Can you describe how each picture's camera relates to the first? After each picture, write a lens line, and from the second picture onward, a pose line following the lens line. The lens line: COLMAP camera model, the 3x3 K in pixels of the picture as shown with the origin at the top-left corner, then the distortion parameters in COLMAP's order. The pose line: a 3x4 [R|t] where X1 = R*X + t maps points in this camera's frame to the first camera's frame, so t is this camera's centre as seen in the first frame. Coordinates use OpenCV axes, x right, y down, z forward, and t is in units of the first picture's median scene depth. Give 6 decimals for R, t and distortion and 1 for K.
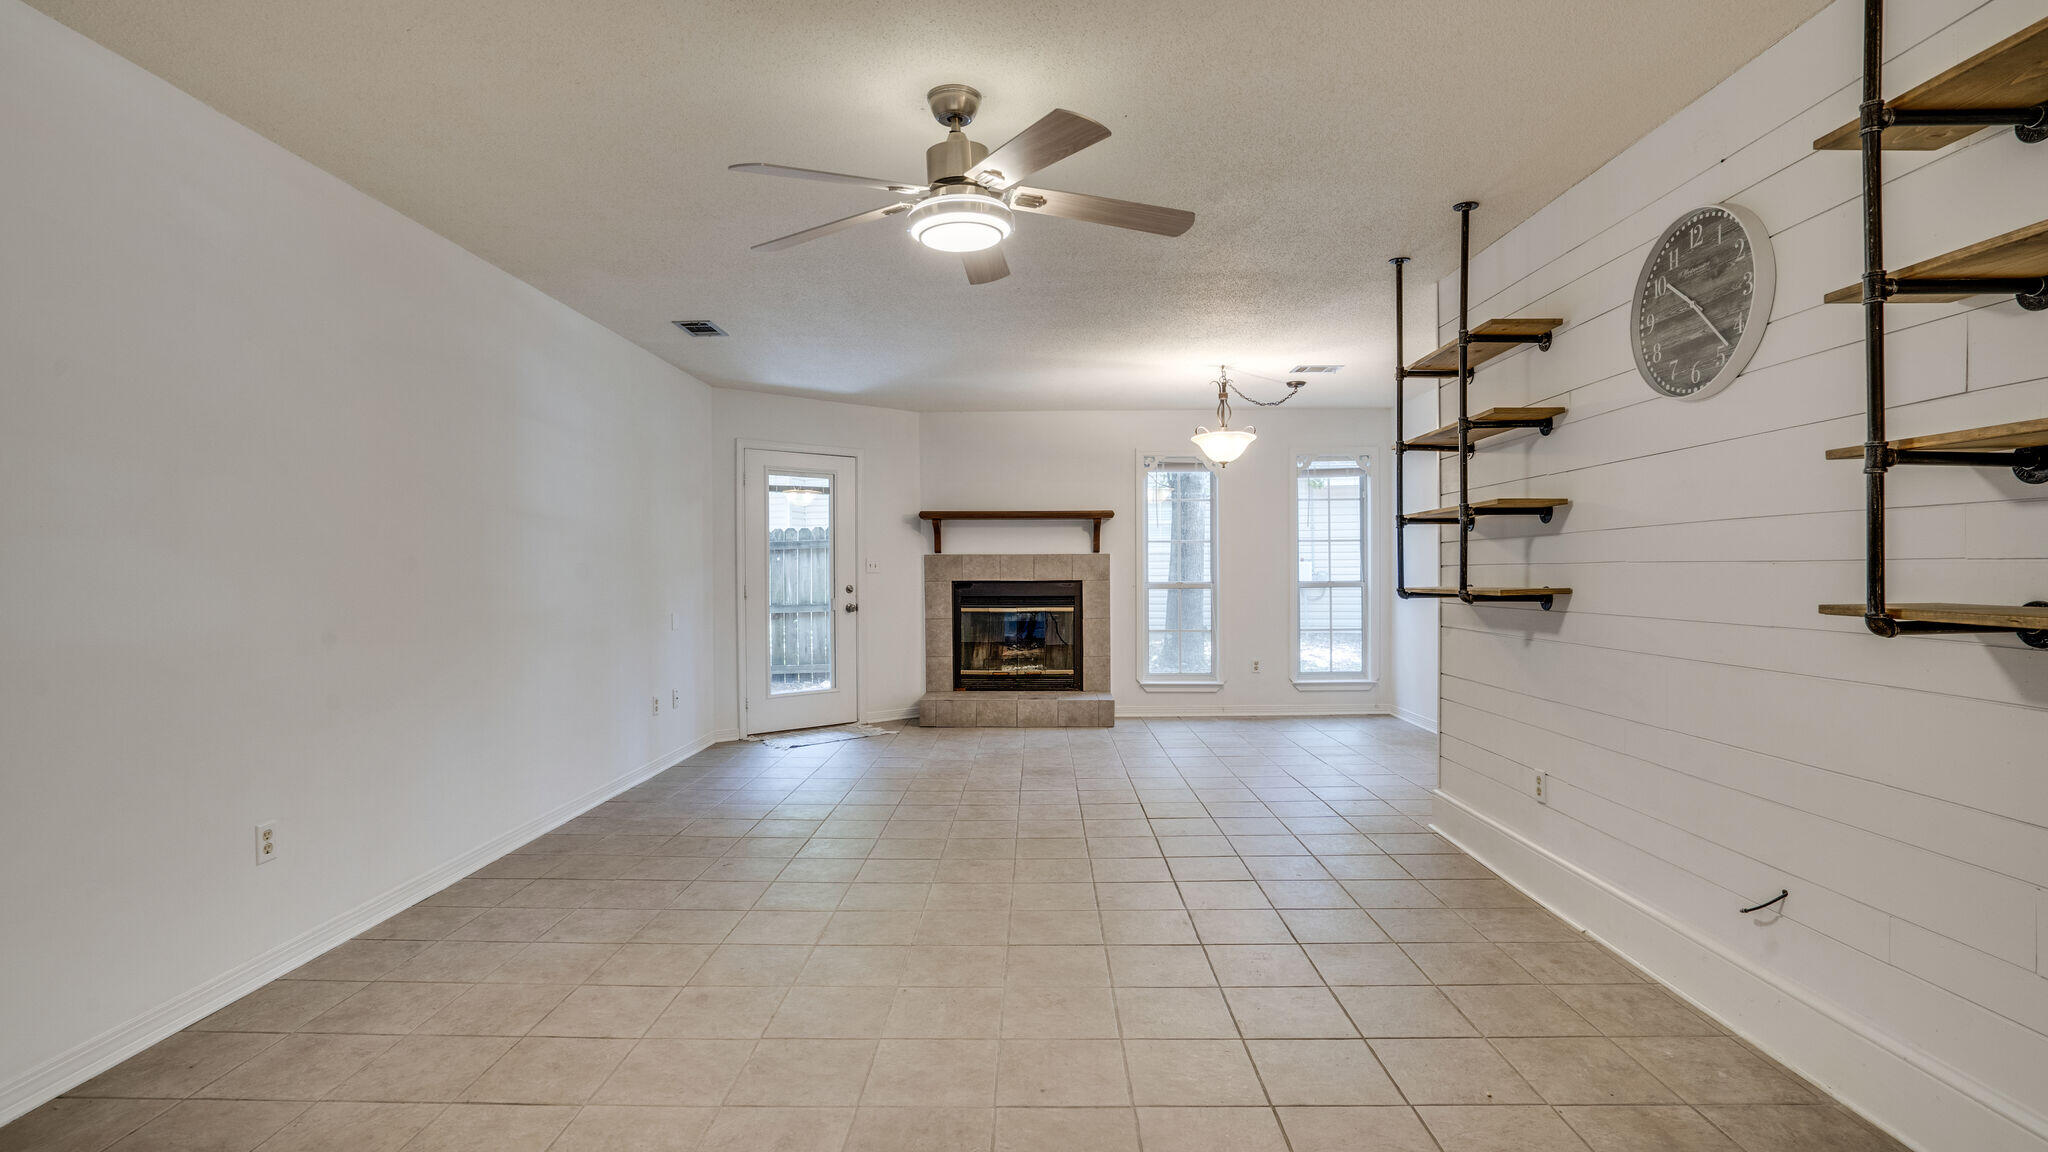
lens RADIAL K [[963.4, 0, 1021.5], [0, 963.4, 582.4], [0, 0, 1]] dist [-0.052403, 0.028128]
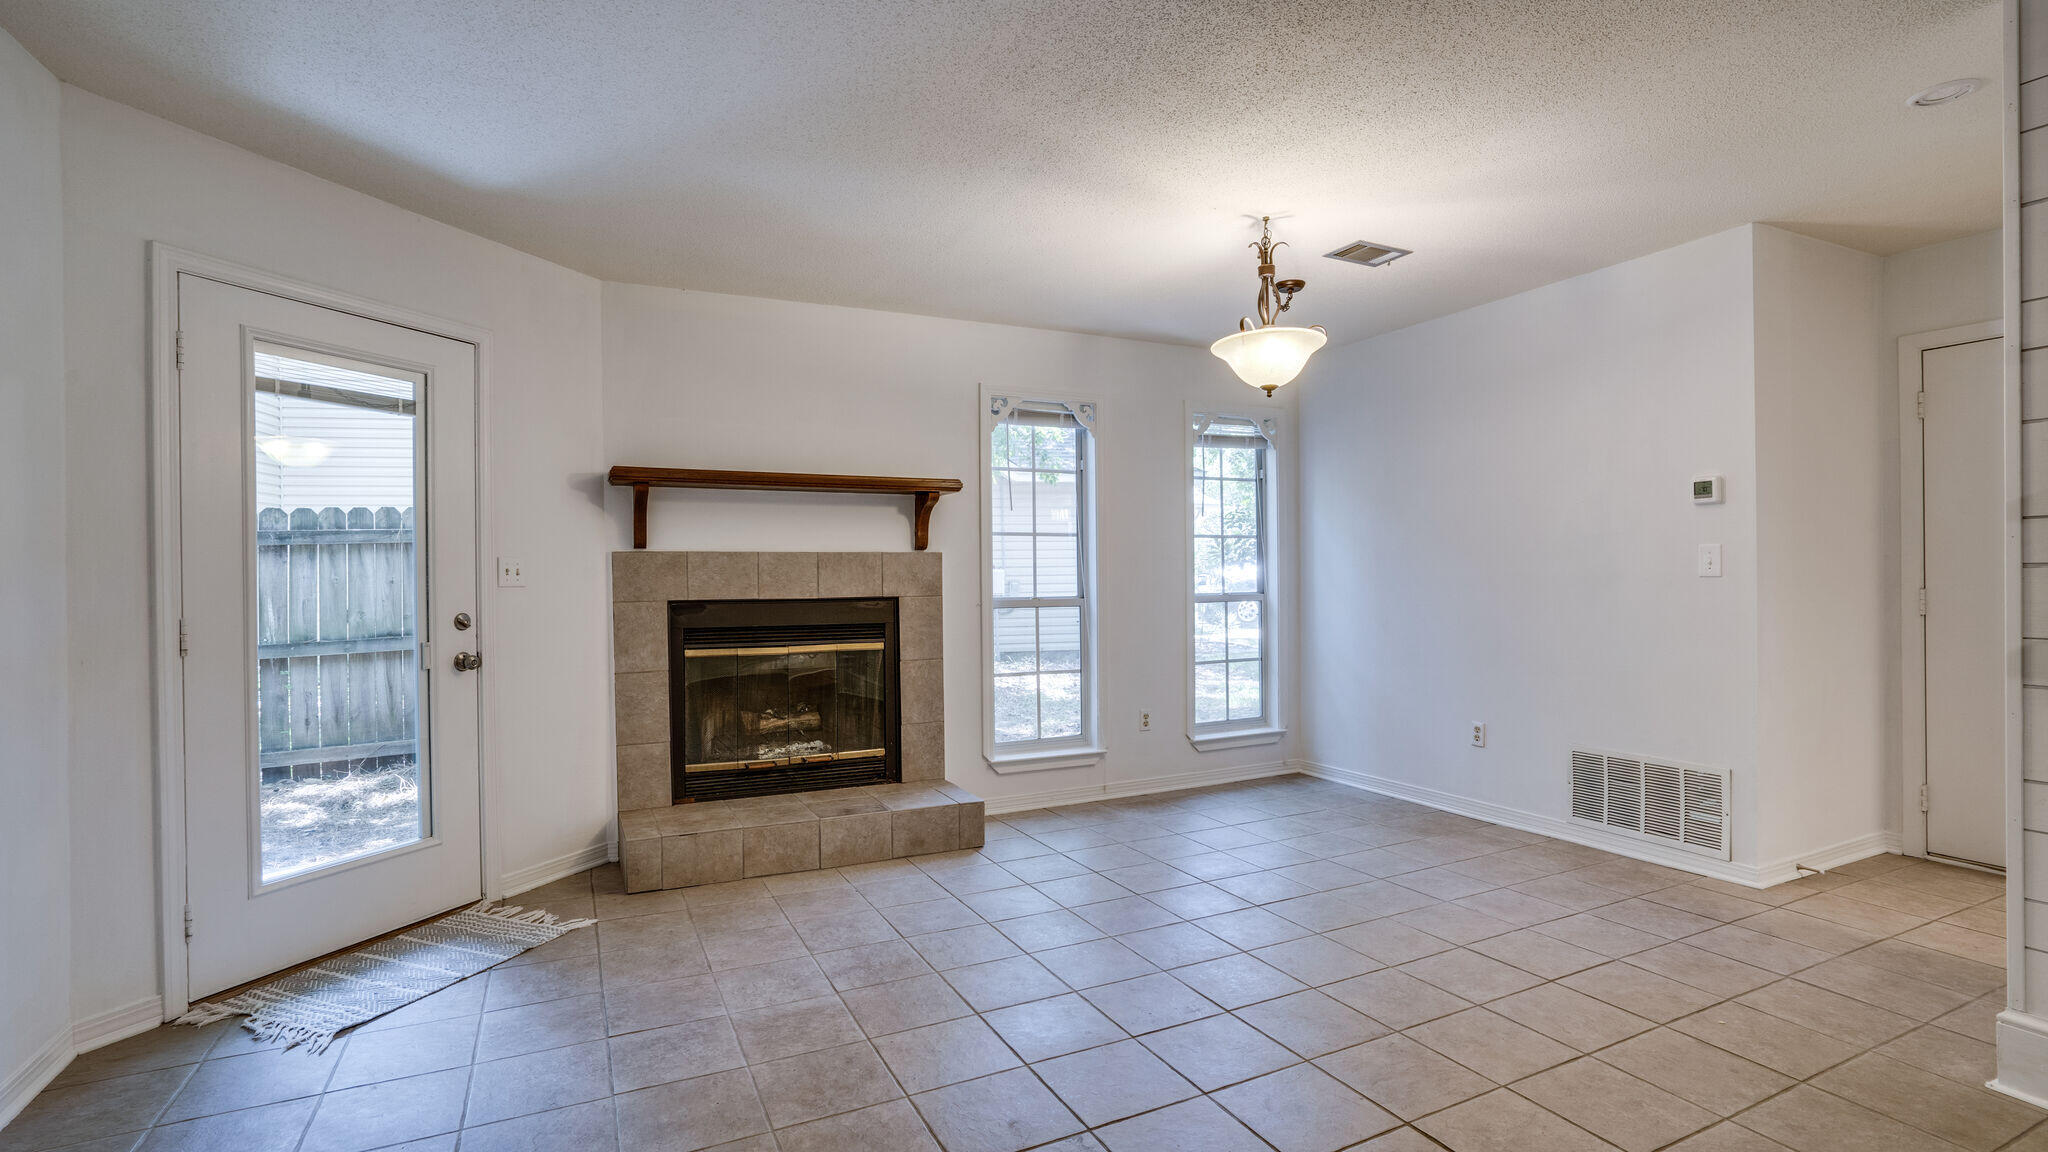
lens RADIAL K [[949.7, 0, 1021.3], [0, 949.7, 582.5], [0, 0, 1]] dist [-0.049577, 0.024973]
pose [[0.891531, -0.005509, 0.452926, -0.141344], [0.010814, 0.999900, -0.009124, -0.004946], [-0.452830, 0.013033, 0.891501, 0.464276]]
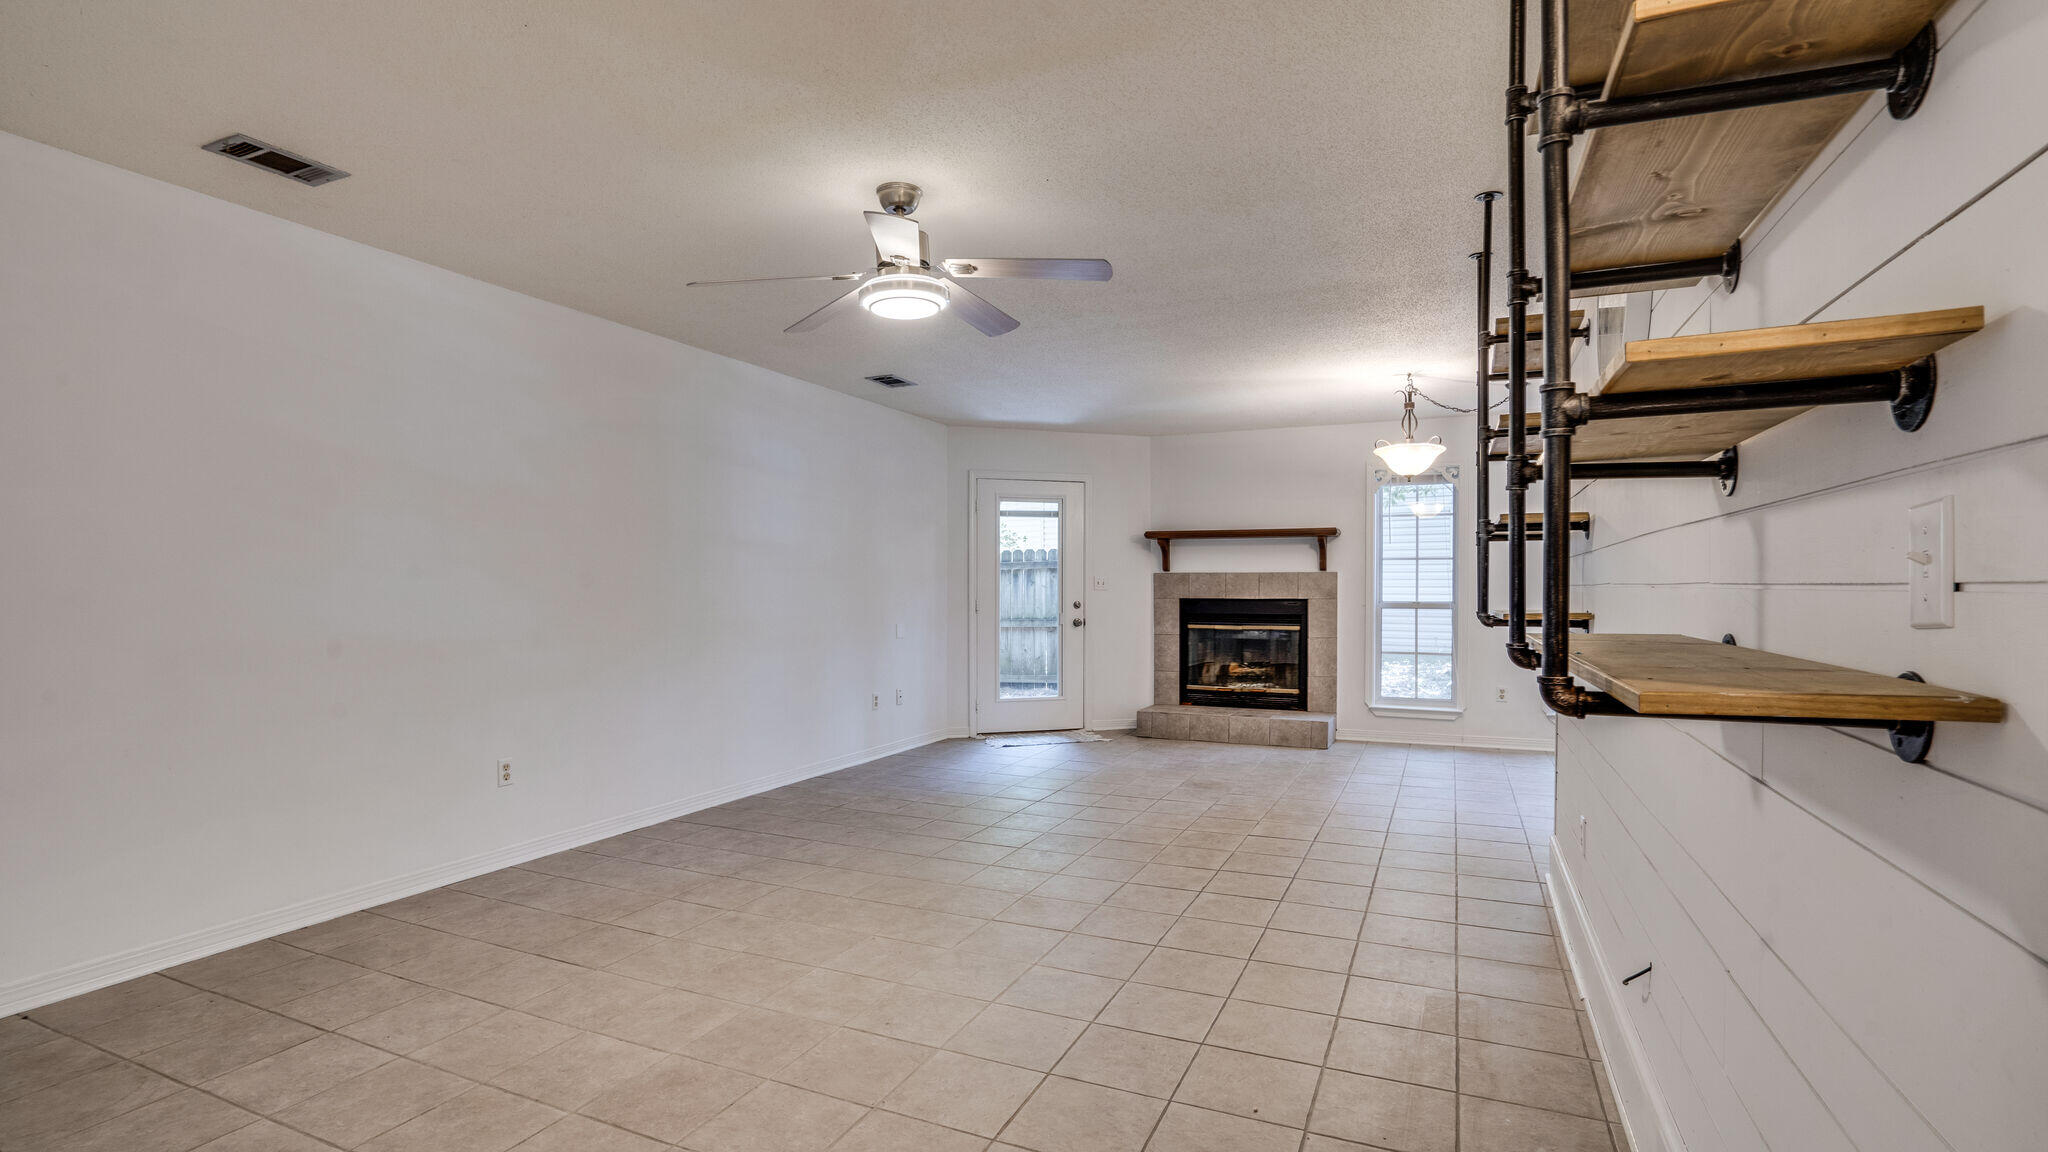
lens RADIAL K [[957.3, 0, 1022.0], [0, 957.3, 600.1], [0, 0, 1]] dist [-0.055997, 0.027185]
pose [[0.917348, 0.010368, -0.397951, 0.190424], [-0.009760, 0.999946, 0.003553, -0.001649], [0.397967, 0.000625, 0.917400, -0.008566]]
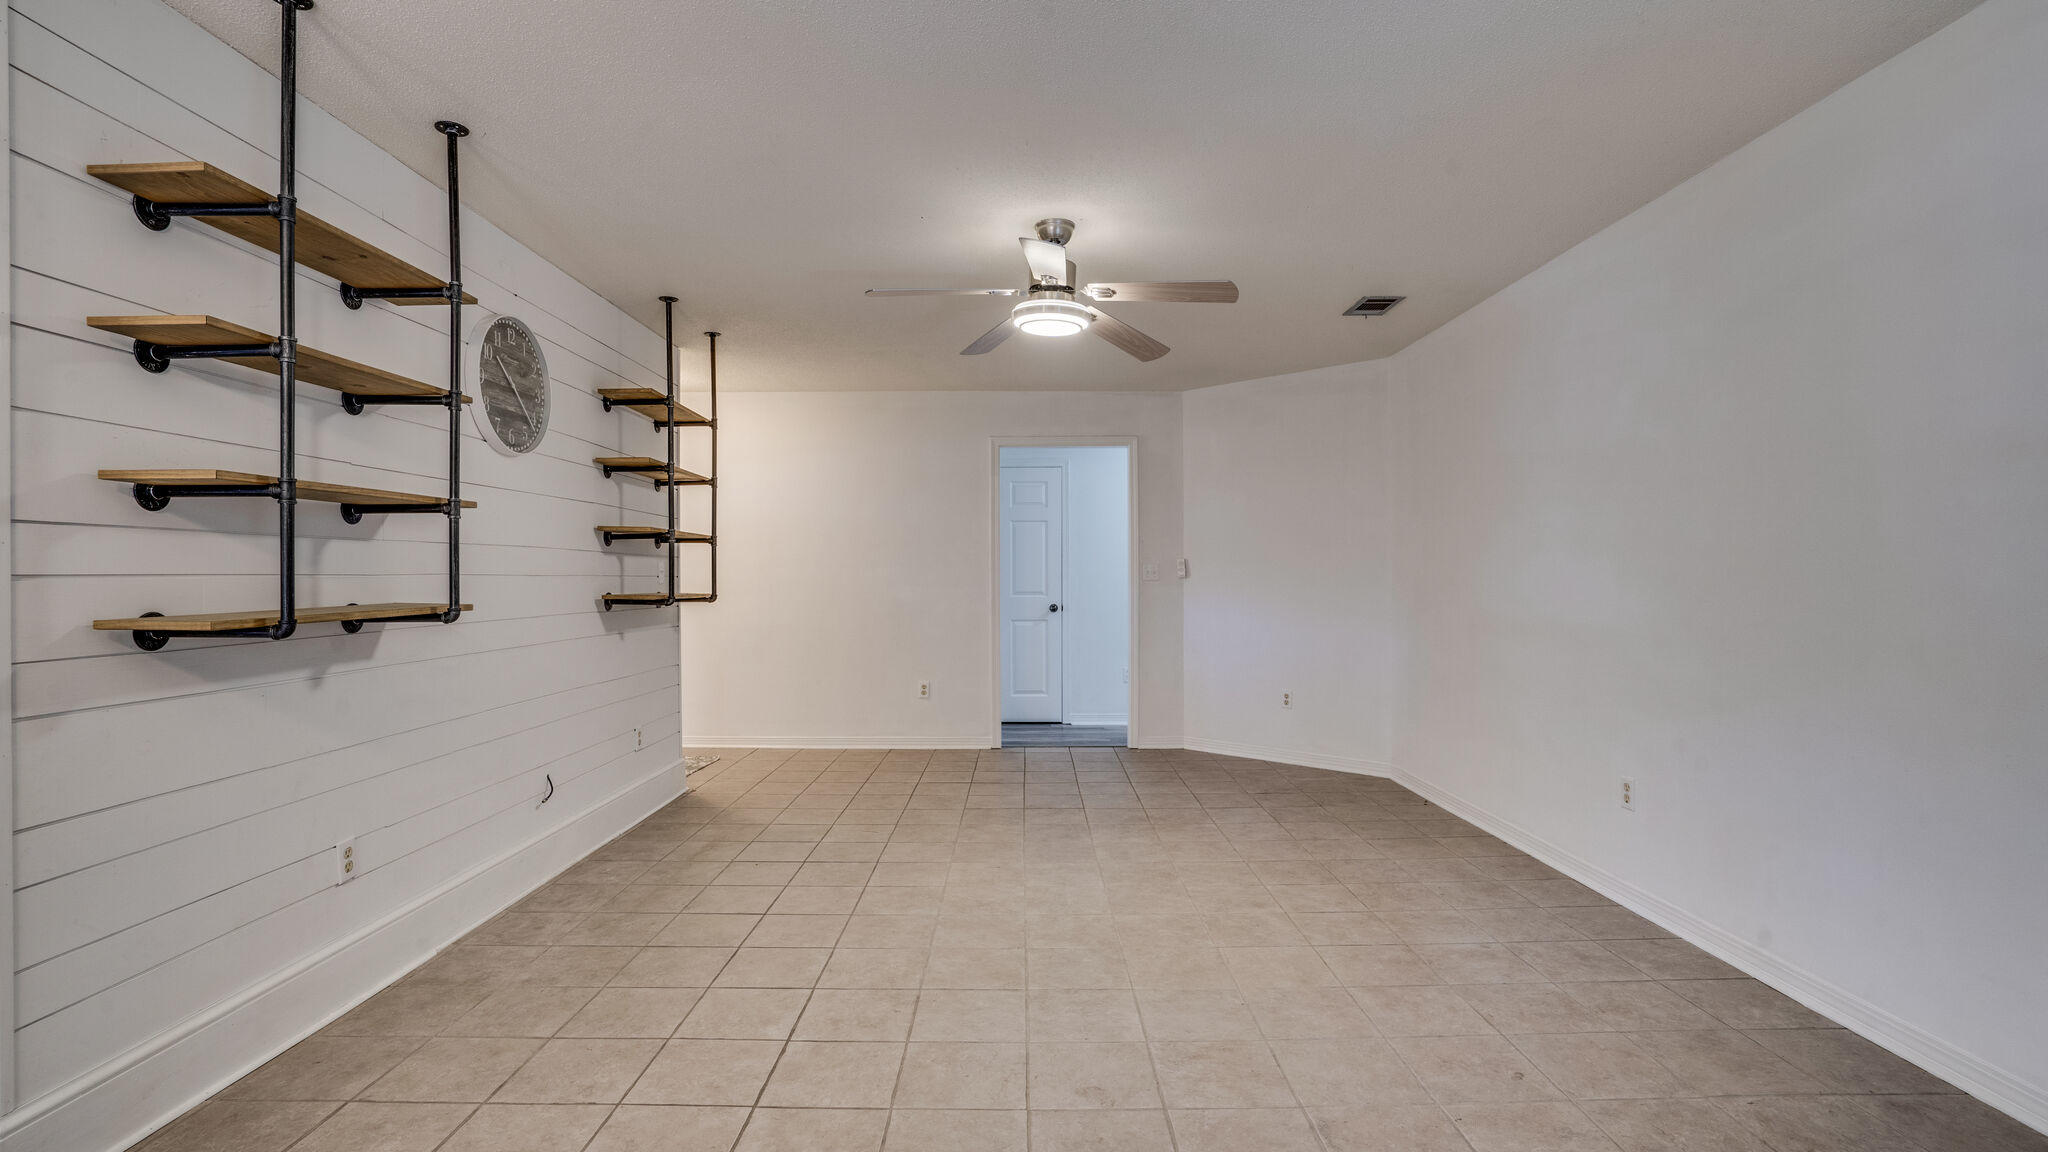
lens RADIAL K [[949.7, 0, 1021.3], [0, 949.7, 582.5], [0, 0, 1]] dist [-0.049577, 0.024973]
pose [[-0.999826, 0.009303, -0.016151, 0.001278], [0.008988, 0.999770, 0.019468, -0.010729], [0.016329, 0.019320, -0.999680, 0.815159]]
